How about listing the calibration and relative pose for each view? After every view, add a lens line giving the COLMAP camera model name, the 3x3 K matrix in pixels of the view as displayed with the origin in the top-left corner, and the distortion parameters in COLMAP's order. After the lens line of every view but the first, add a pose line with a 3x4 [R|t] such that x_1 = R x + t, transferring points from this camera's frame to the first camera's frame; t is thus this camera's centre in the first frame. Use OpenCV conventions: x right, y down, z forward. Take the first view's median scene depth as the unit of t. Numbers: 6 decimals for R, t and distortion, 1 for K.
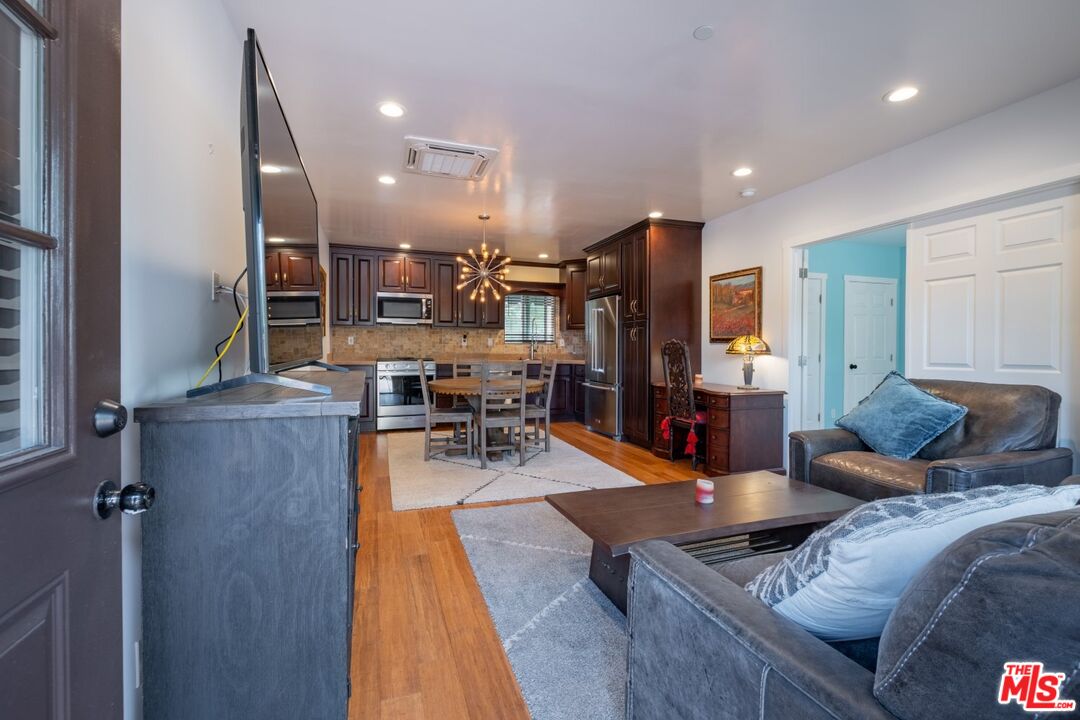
lens RADIAL K [[472.4, 0, 540.3], [0, 472.4, 349.7], [0, 0, 1]] dist [-0.001431, -0.001112]
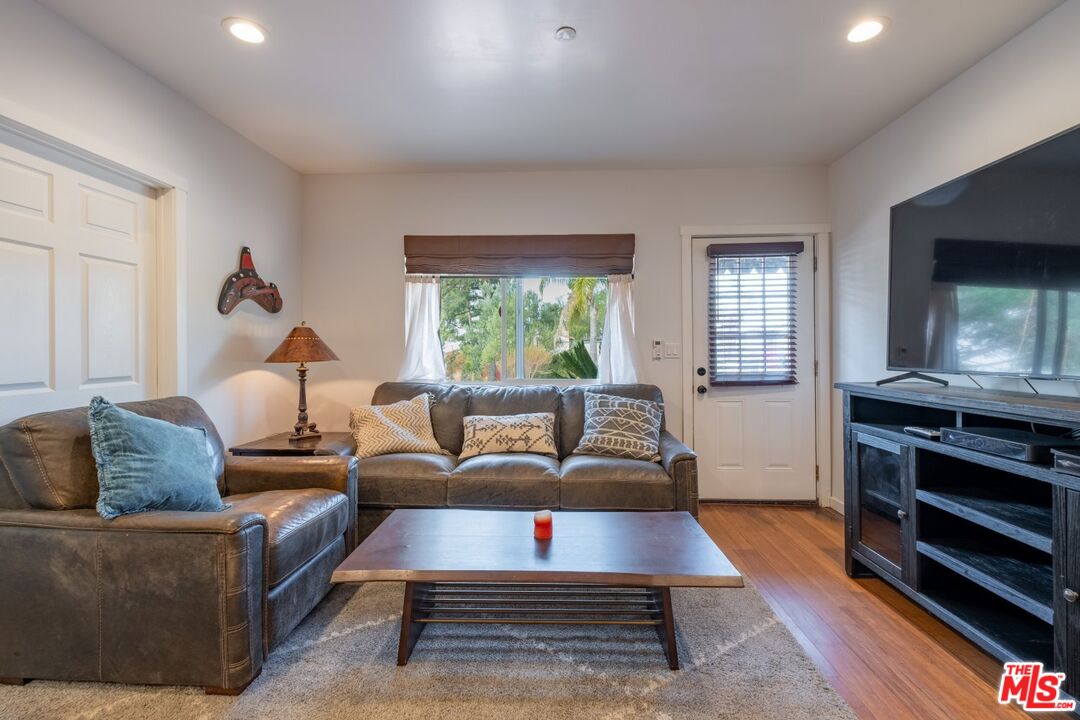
lens RADIAL K [[472.4, 0, 540.3], [0, 472.4, 349.7], [0, 0, 1]] dist [-0.001431, -0.001112]
pose [[-0.930323, 0.003965, 0.366719, 0.011809], [0.005412, 0.999981, 0.002917, -0.005798], [-0.366700, 0.004699, -0.930327, 0.628990]]
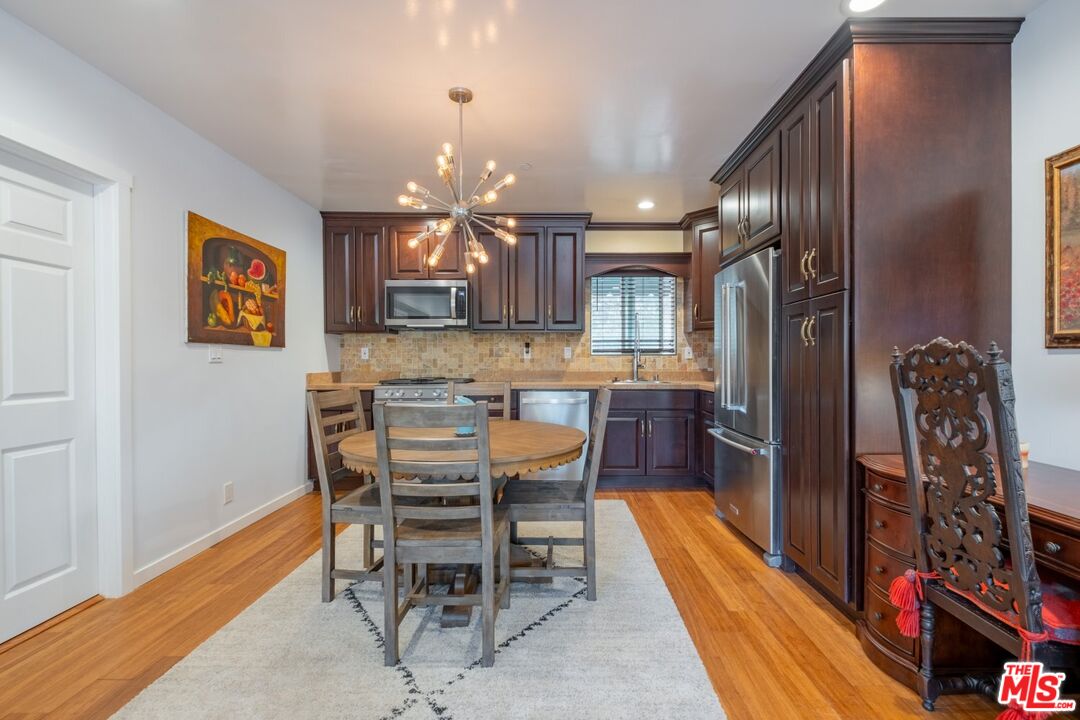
lens RADIAL K [[479.7, 0, 562.1], [0, 479.7, 364.5], [0, 0, 1]] dist [-0.001959, -0.000674]
pose [[0.949318, -0.003940, -0.314292, 0.102959], [0.006222, 0.999961, 0.006256, -0.005623], [0.314255, -0.007895, 0.949306, 0.438977]]
